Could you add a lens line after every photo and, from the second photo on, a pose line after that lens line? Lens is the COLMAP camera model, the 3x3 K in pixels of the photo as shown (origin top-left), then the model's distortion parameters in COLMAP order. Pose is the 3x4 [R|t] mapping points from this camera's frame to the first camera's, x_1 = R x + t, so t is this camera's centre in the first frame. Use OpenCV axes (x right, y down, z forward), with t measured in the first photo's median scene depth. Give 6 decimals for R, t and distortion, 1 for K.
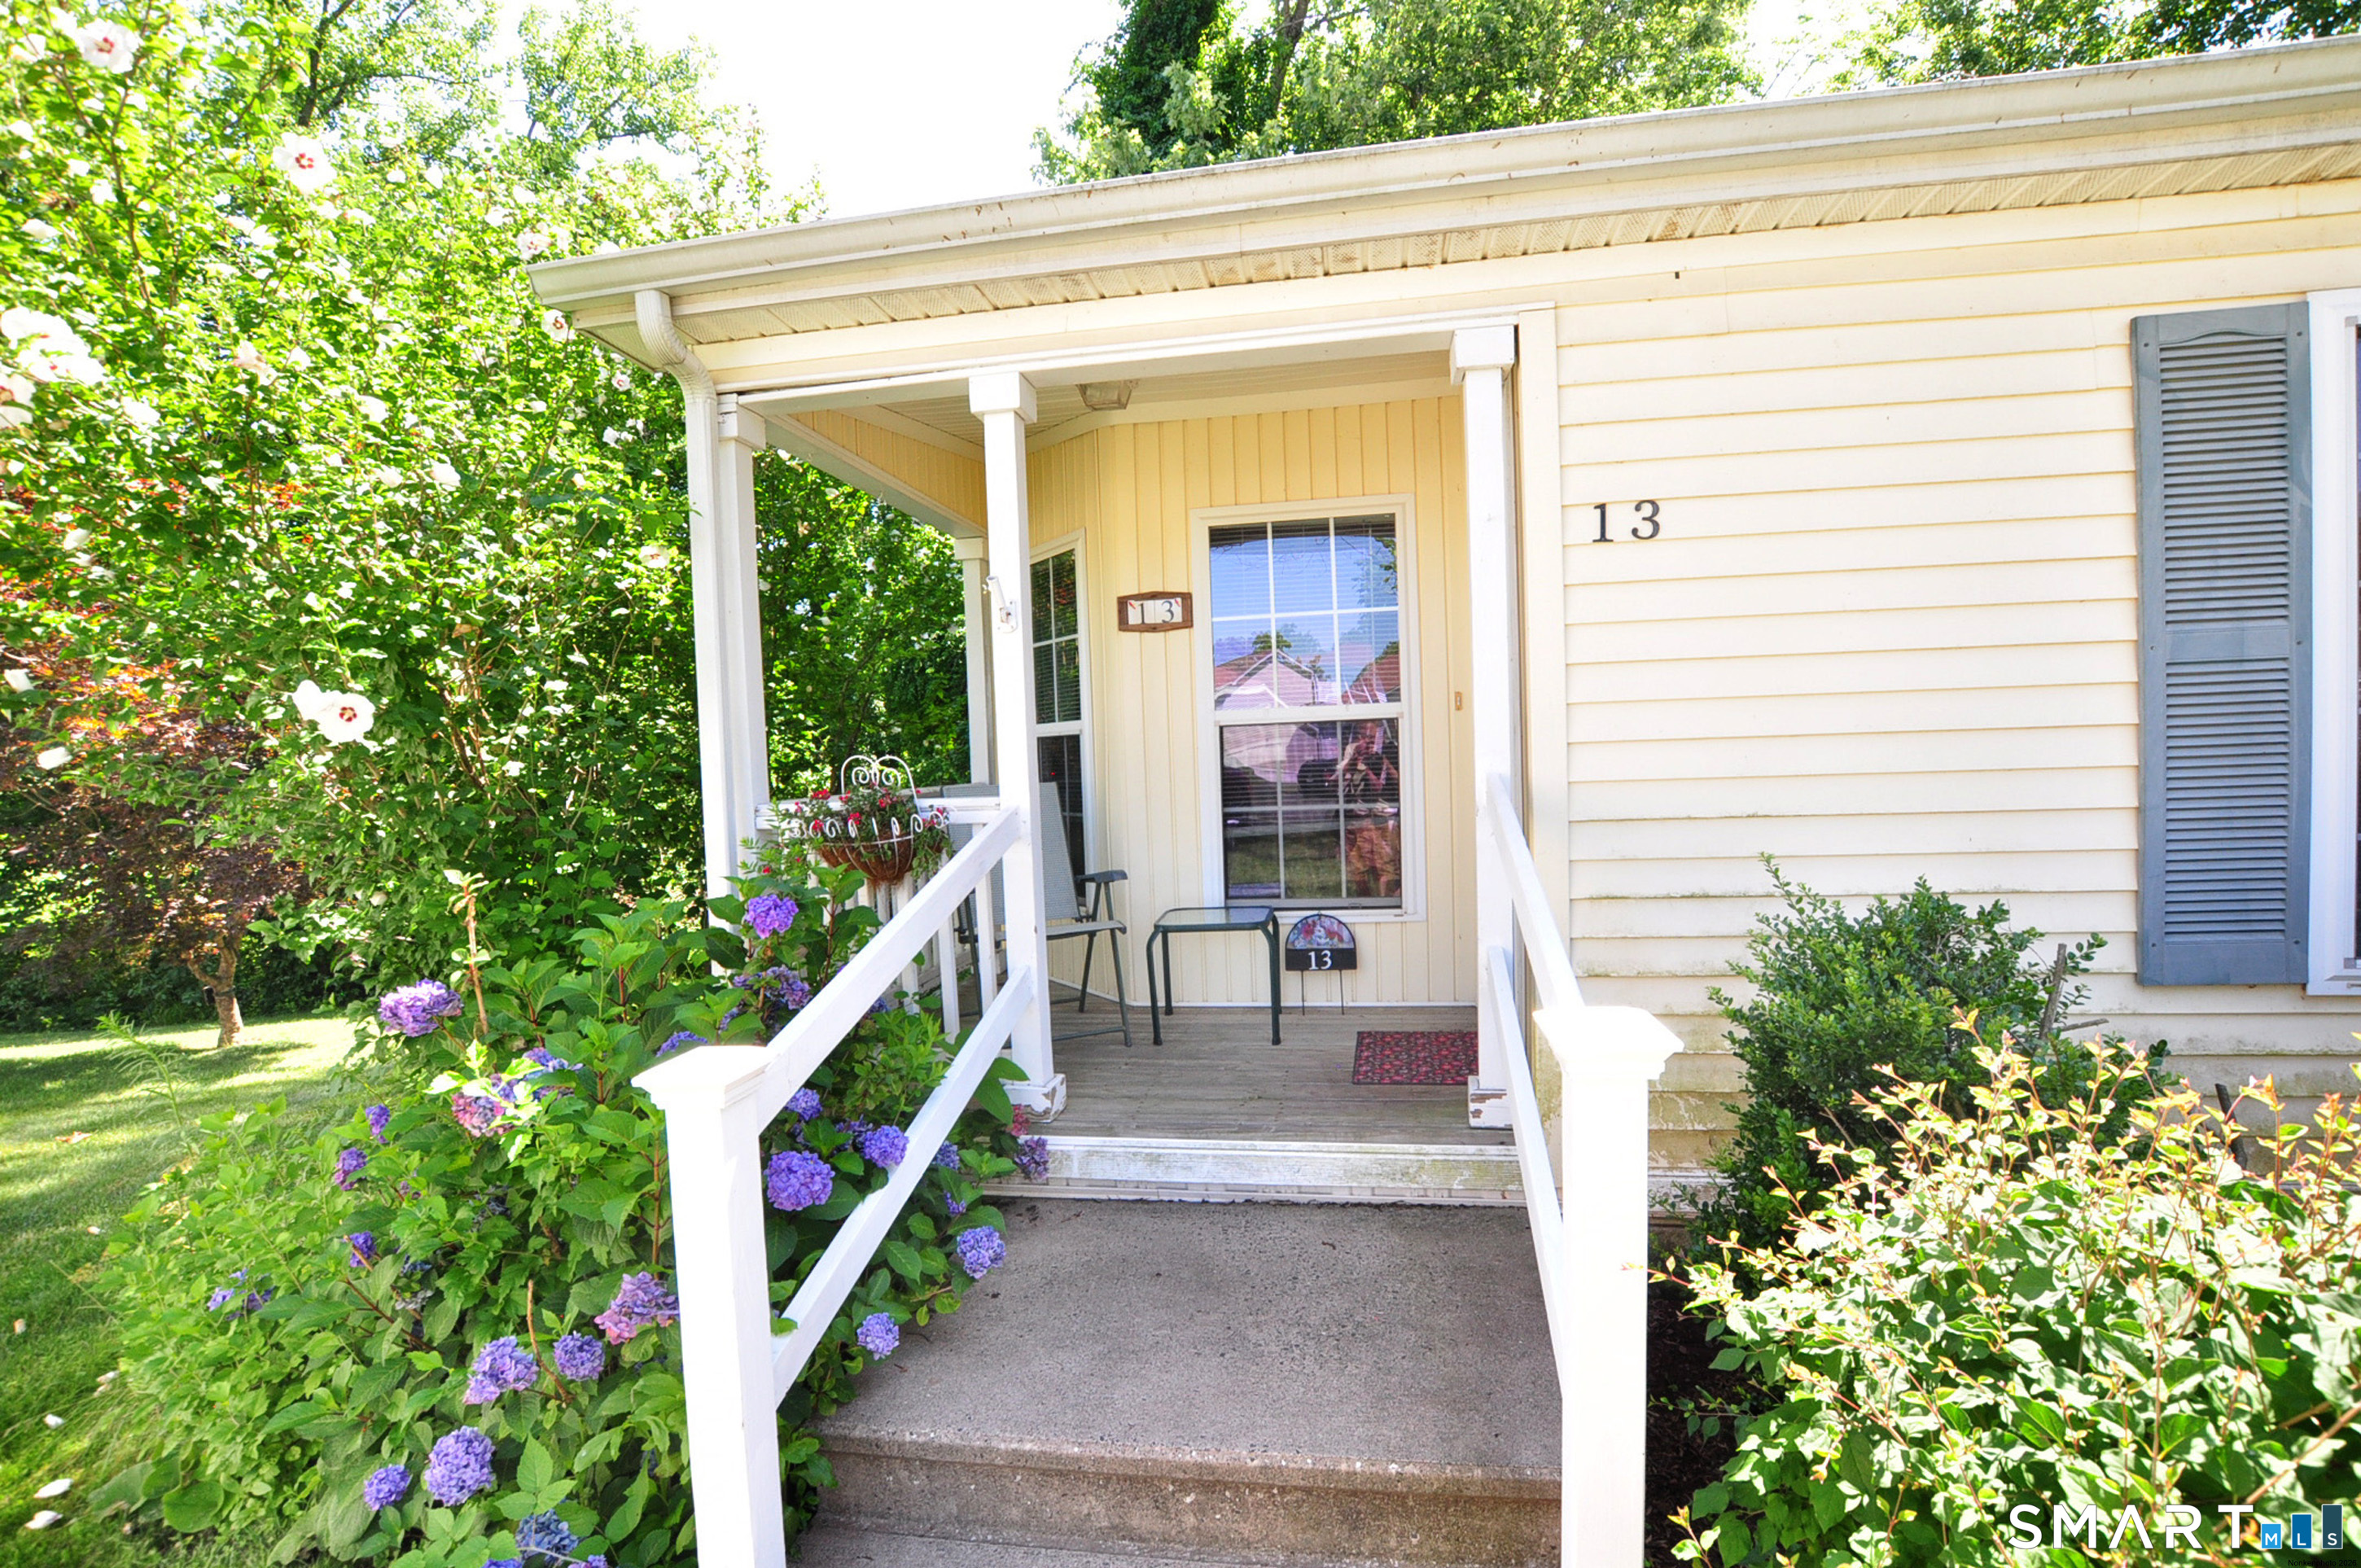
lens RADIAL K [[1144.2, 0, 1180.5], [0, 1144.2, 784.0], [0, 0, 1]] dist [-0.003743, -0.000380]
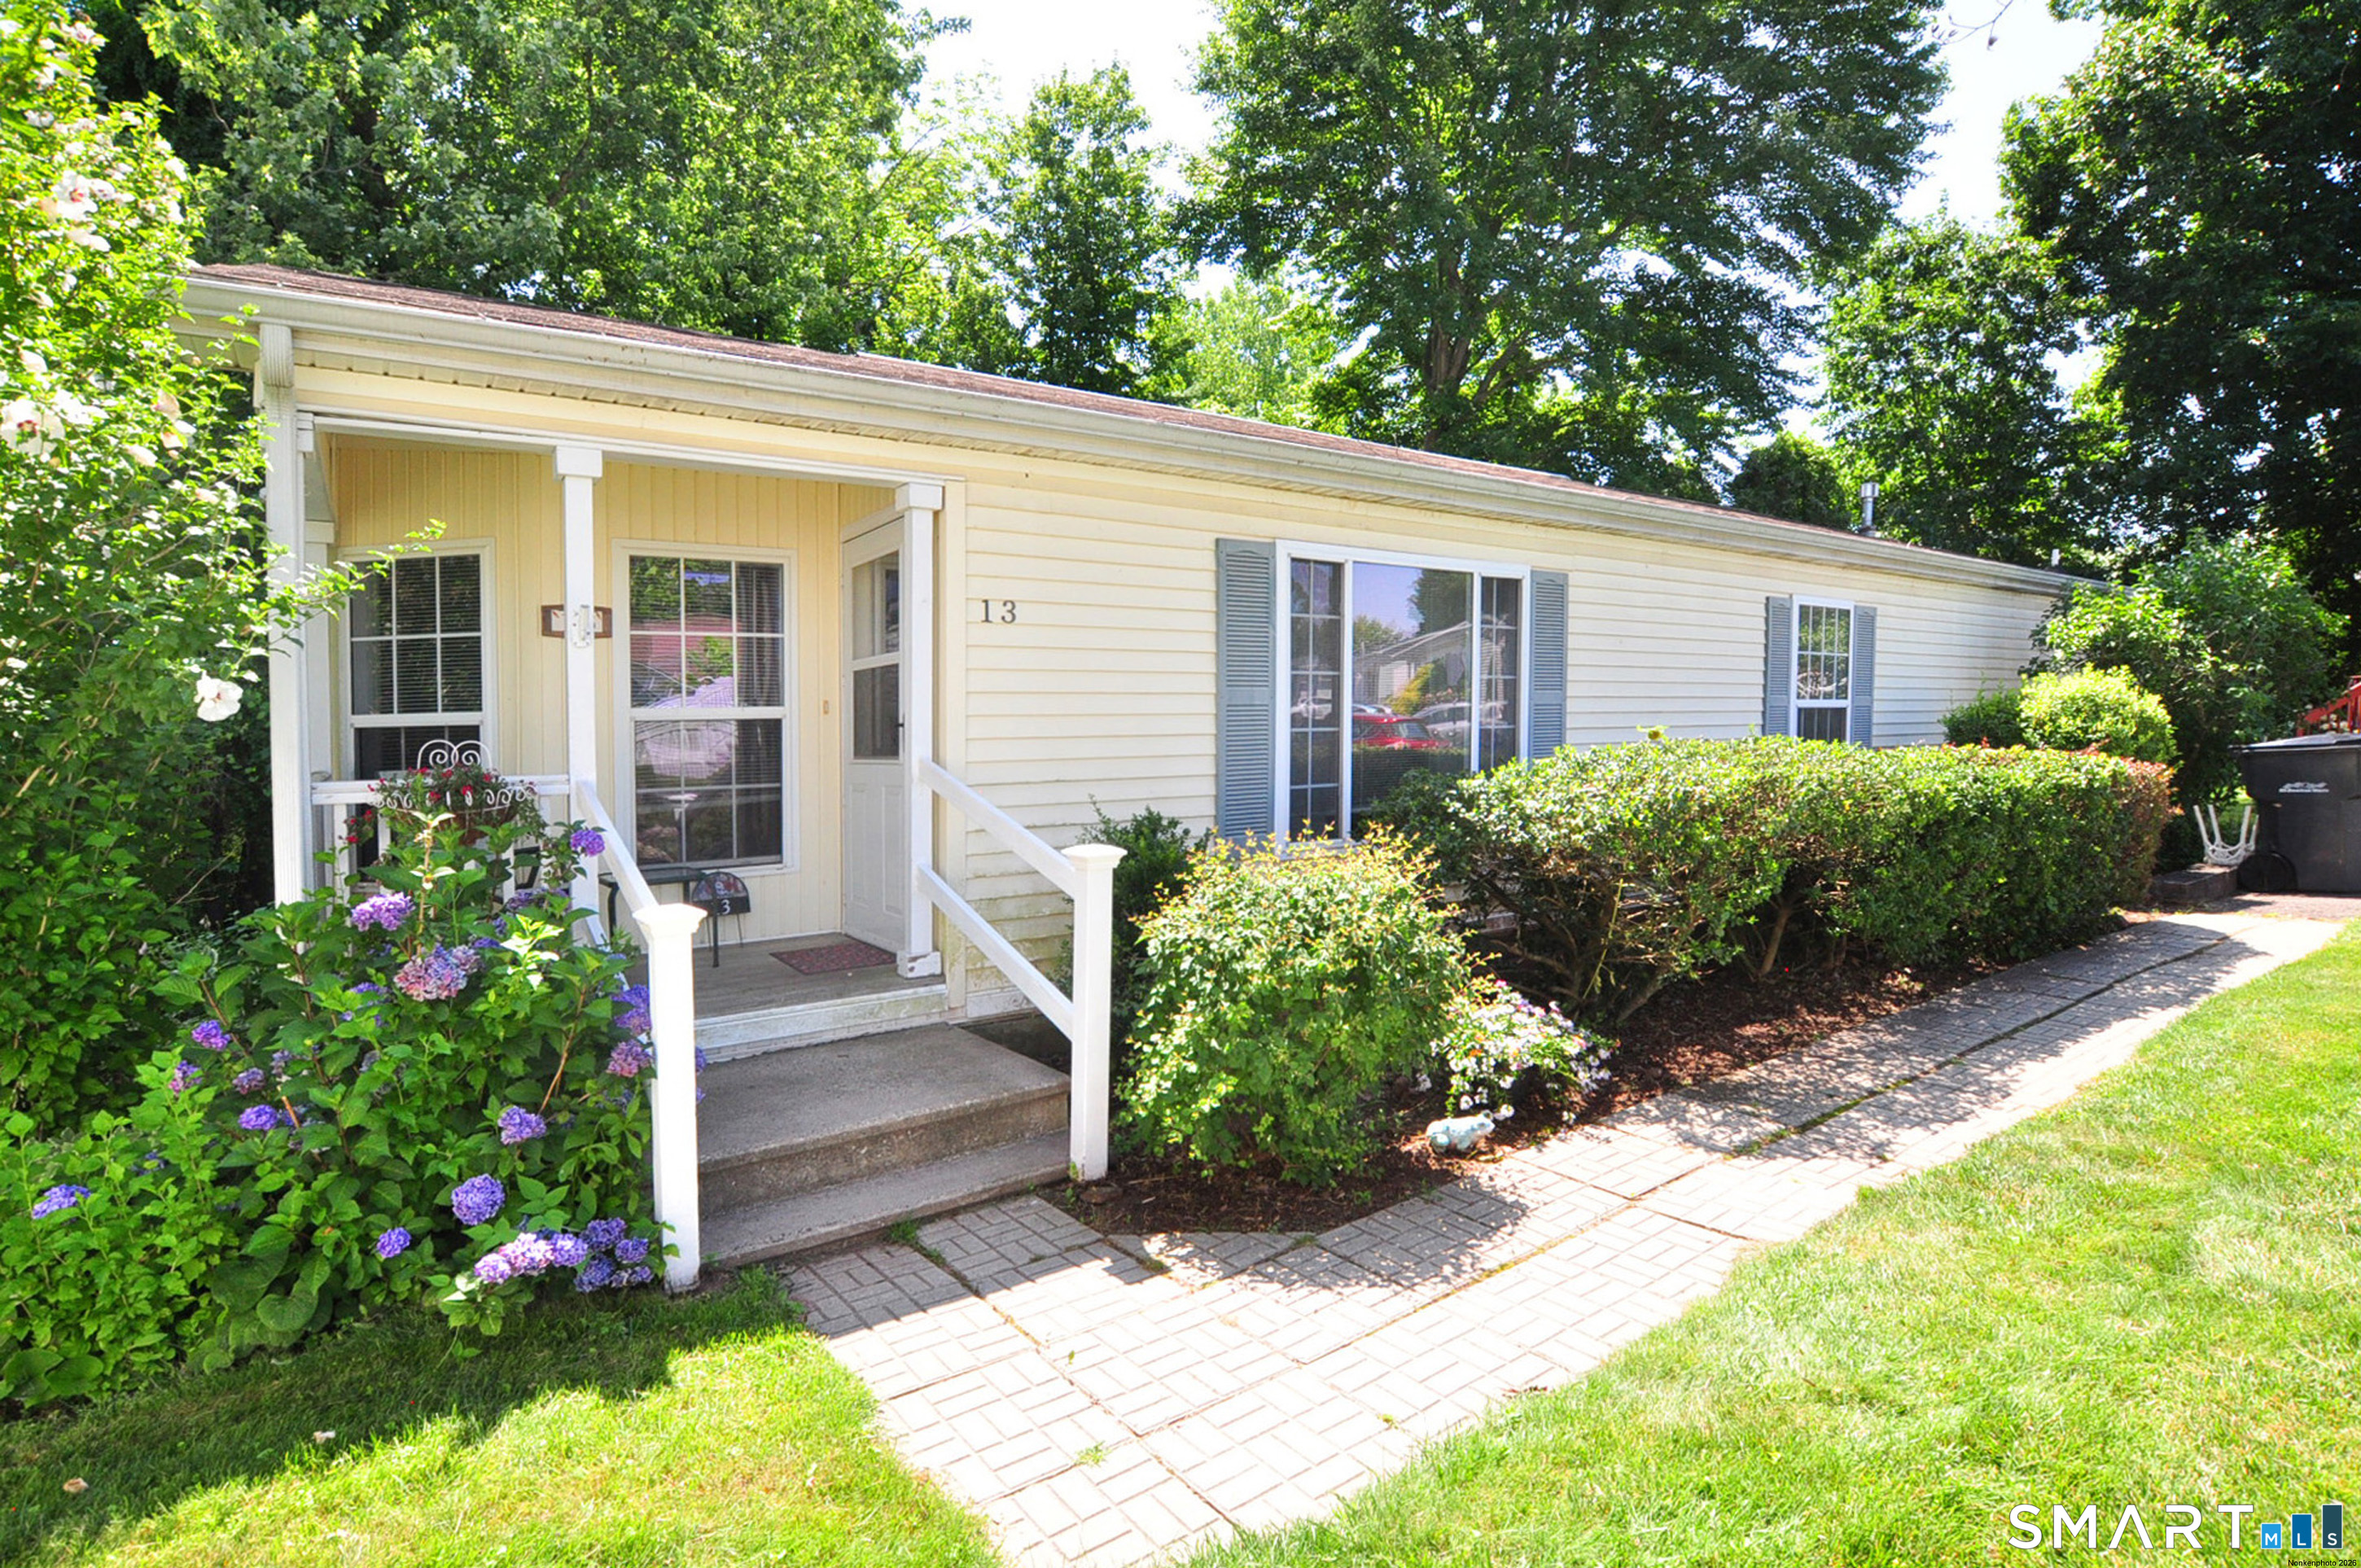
lens RADIAL K [[984.7, 0, 1180.5], [0, 984.7, 784.0], [0, 0, 1]] dist [0.137709, 0.000007]
pose [[0.761182, -0.014317, 0.648380, -0.380039], [0.010079, 0.999897, 0.010245, 0.019191], [-0.648460, -0.001263, 0.761248, -0.325354]]
